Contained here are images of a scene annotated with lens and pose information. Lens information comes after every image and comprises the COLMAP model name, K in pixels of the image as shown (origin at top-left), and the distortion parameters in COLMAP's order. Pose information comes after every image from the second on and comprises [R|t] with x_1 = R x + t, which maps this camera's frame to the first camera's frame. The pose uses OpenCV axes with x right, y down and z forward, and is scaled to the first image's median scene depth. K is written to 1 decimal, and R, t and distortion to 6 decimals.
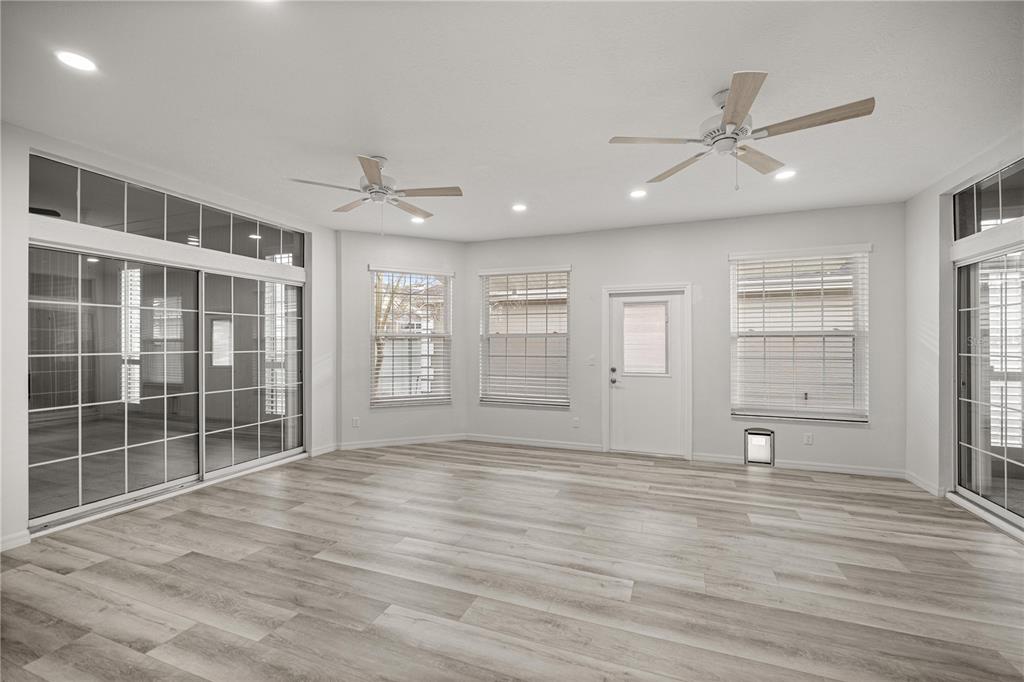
lens RADIAL K [[433.1, 0, 513.7], [0, 433.1, 343.8], [0, 0, 1]] dist [-0.000611, -0.000256]
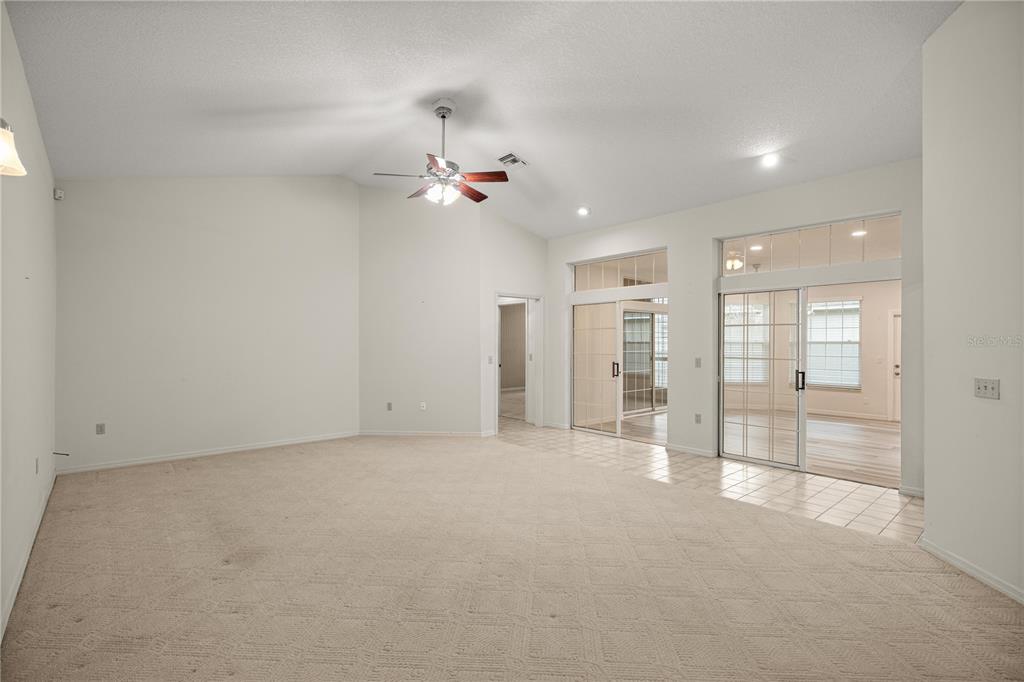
lens RADIAL K [[496.1, 0, 505.2], [0, 496.1, 339.8], [0, 0, 1]] dist [-0.001001, -0.000360]
pose [[0.867238, 0.001018, -0.497892, -0.087556], [0.003010, 0.999969, 0.007288, -0.046669], [0.497884, -0.007819, 0.867208, -1.132282]]
